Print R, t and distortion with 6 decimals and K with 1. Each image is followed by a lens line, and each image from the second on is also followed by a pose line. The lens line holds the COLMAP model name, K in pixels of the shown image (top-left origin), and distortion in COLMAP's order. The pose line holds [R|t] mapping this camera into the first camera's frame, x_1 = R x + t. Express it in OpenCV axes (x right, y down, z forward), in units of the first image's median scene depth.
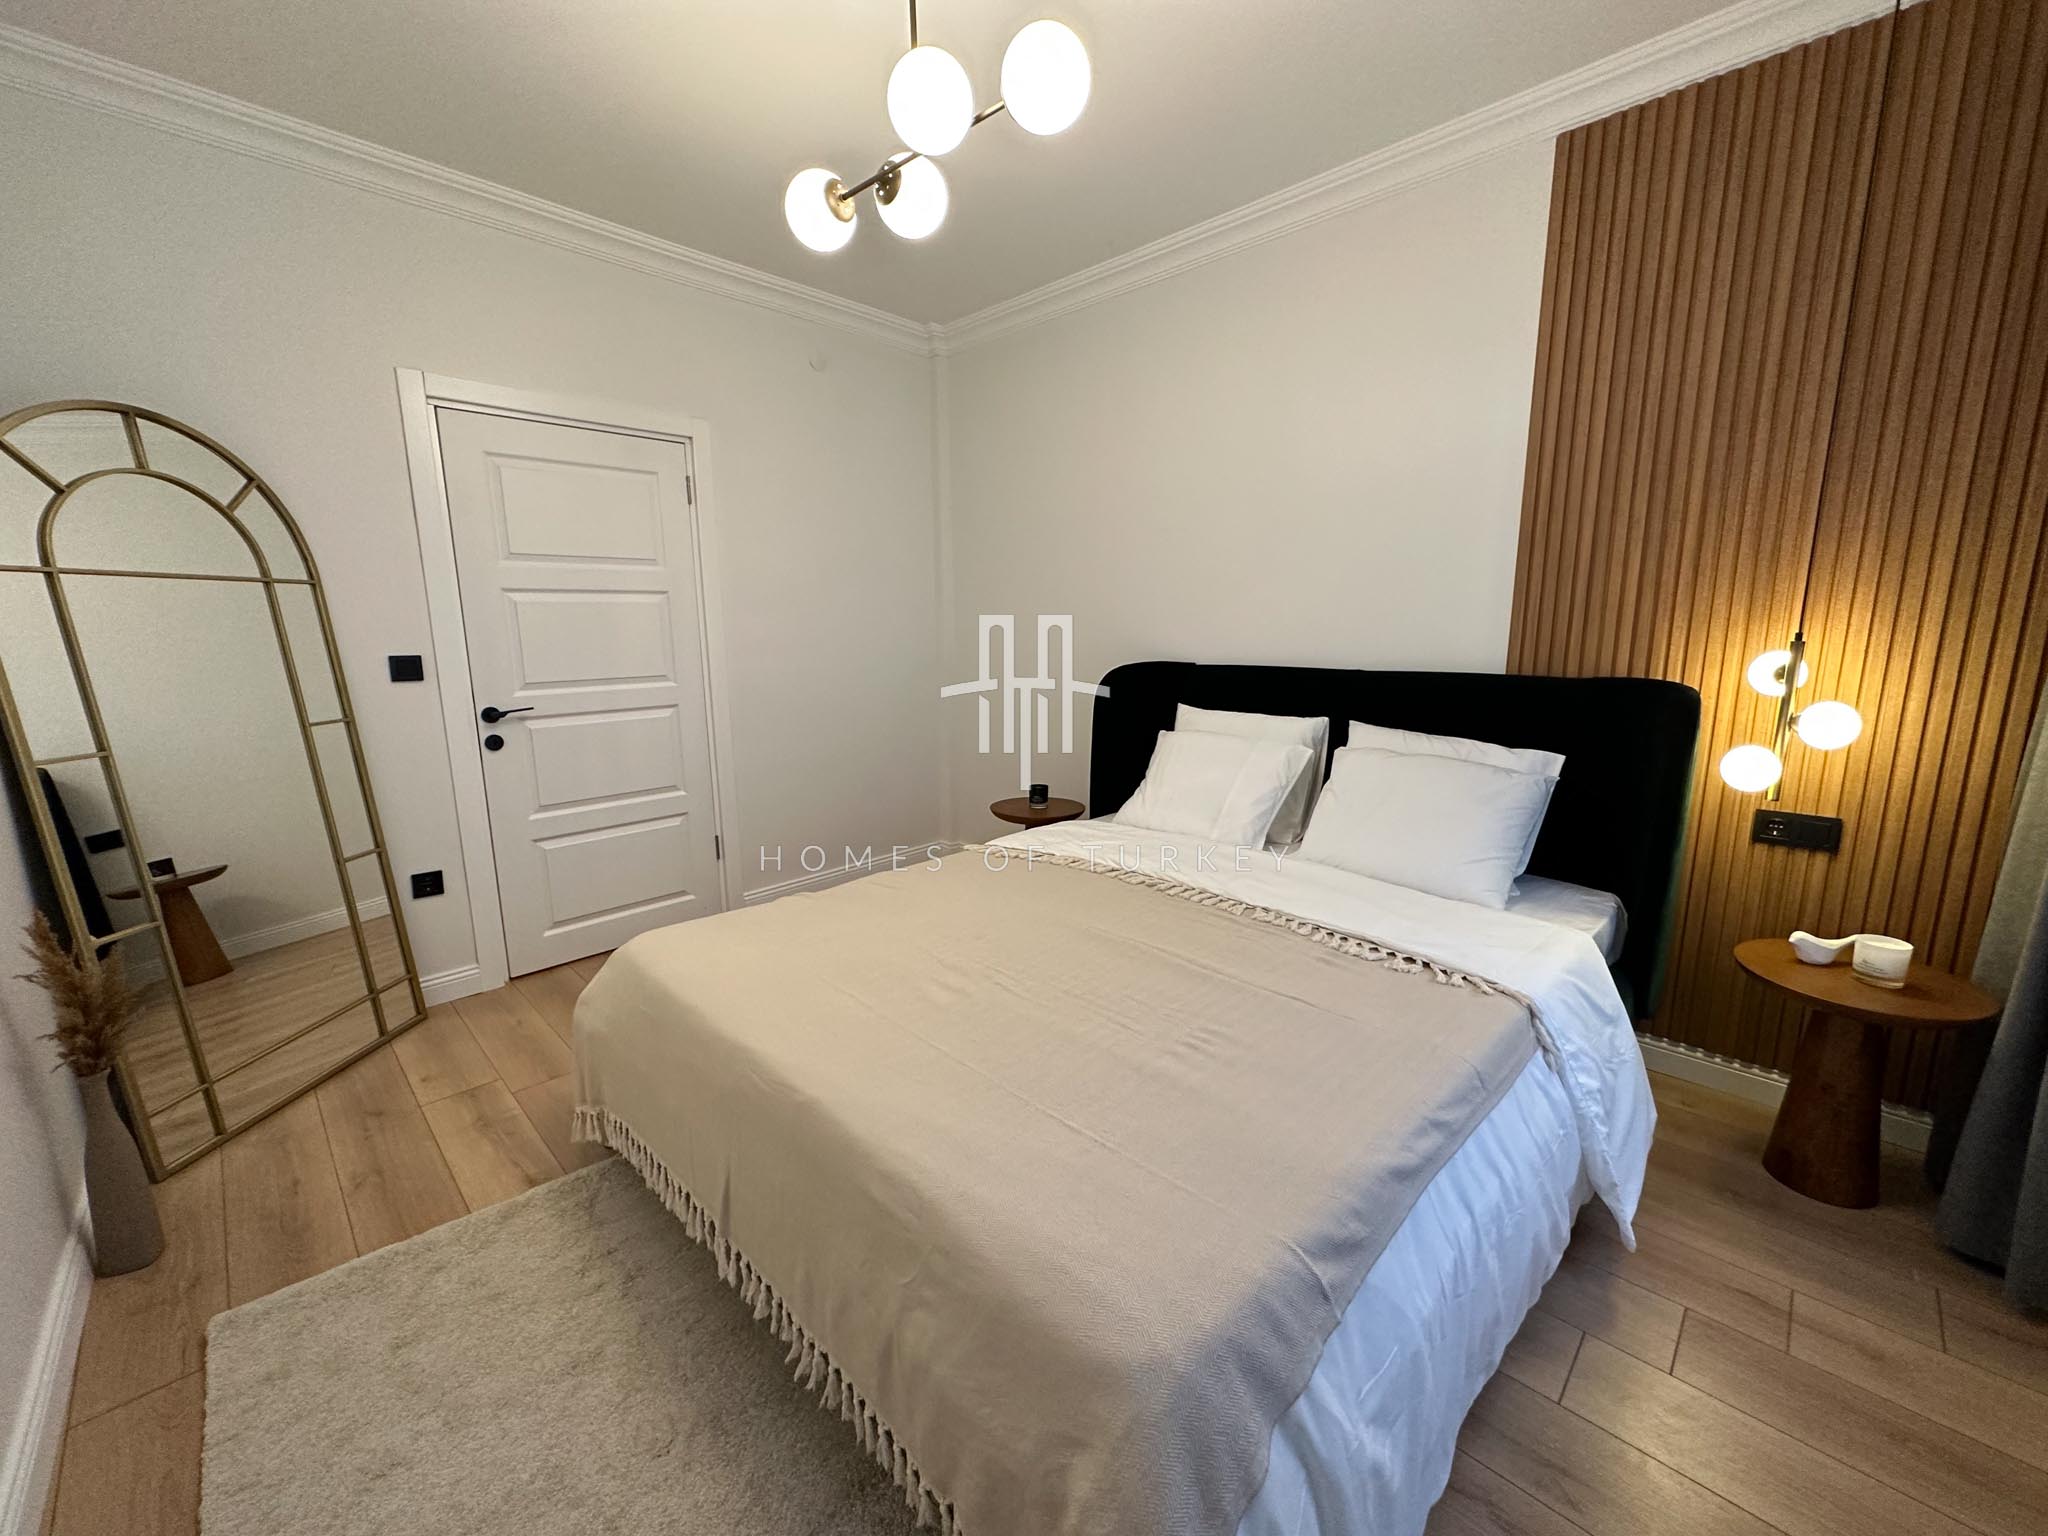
lens RADIAL K [[813.9, 0, 1021.6], [0, 813.9, 764.4], [0, 0, 1]] dist [-0.001964, 0.000387]
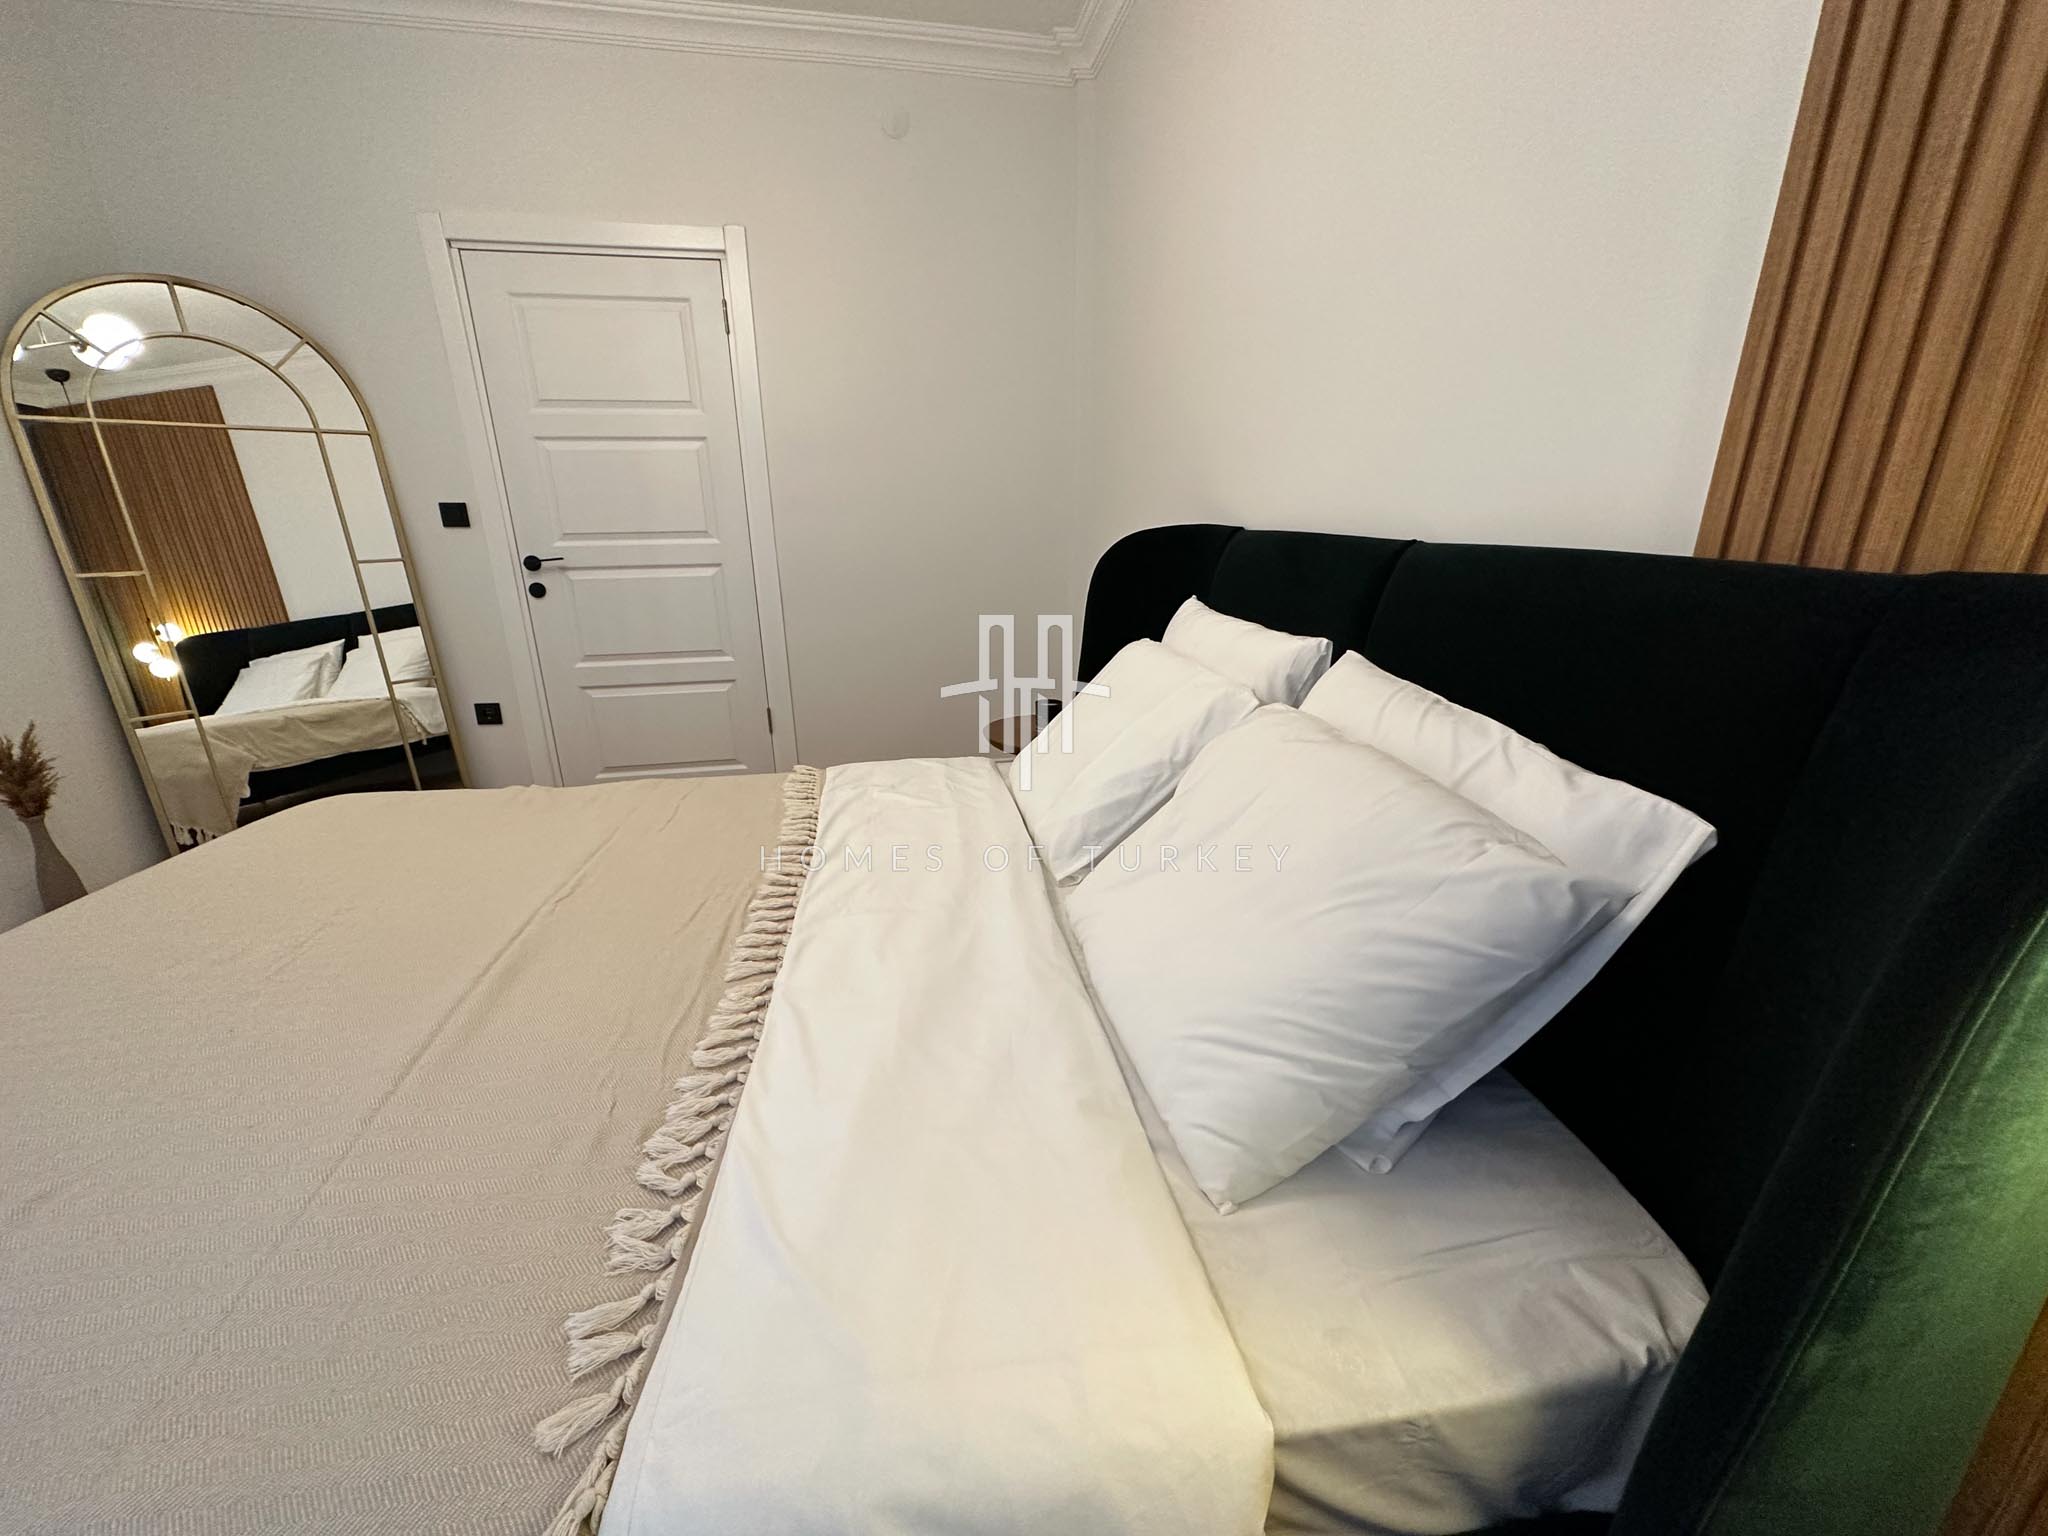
lens RADIAL K [[813.9, 0, 1023.2], [0, 813.9, 765.6], [0, 0, 1]] dist [-0.001964, 0.000387]
pose [[0.816474, 0.179312, -0.548833, 0.522048], [-0.099959, 0.980099, 0.171508, -0.051041], [0.568664, -0.085171, 0.818149, 0.506691]]
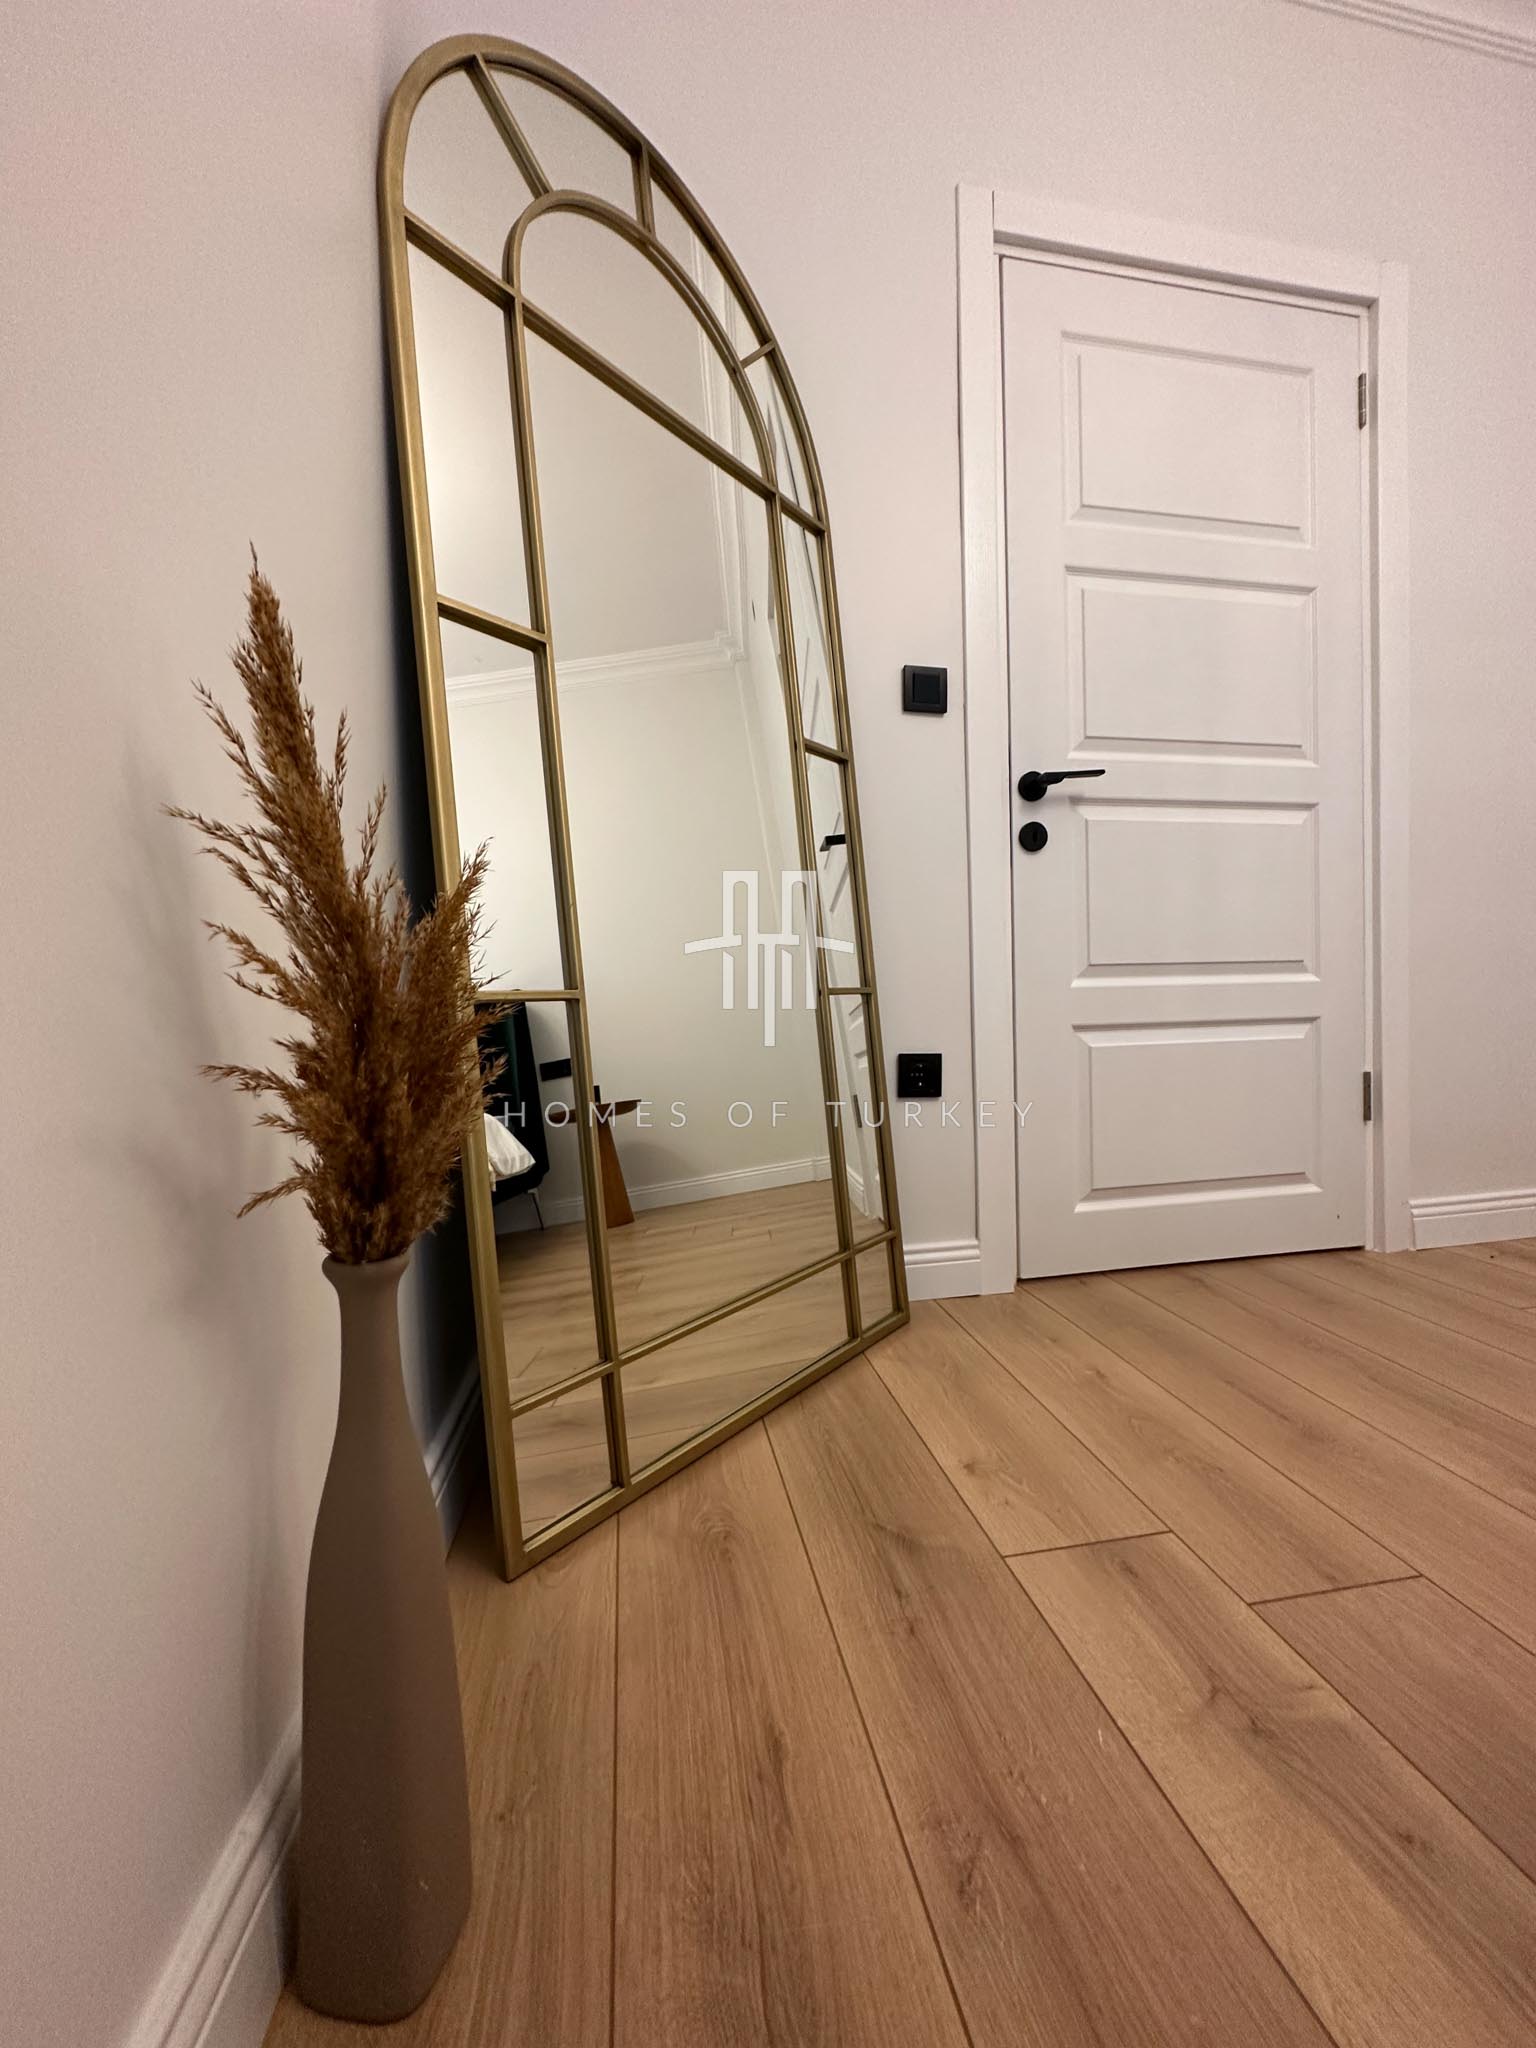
lens RADIAL K [[813.9, 0, 771.3], [0, 813.9, 1024.4], [0, 0, 1]] dist [-0.001964, 0.000387]
pose [[0.819031, 0.006444, -0.573713, -0.507238], [-0.084301, 0.990436, -0.109224, 0.187778], [0.567523, 0.137823, 0.811741, 0.496222]]
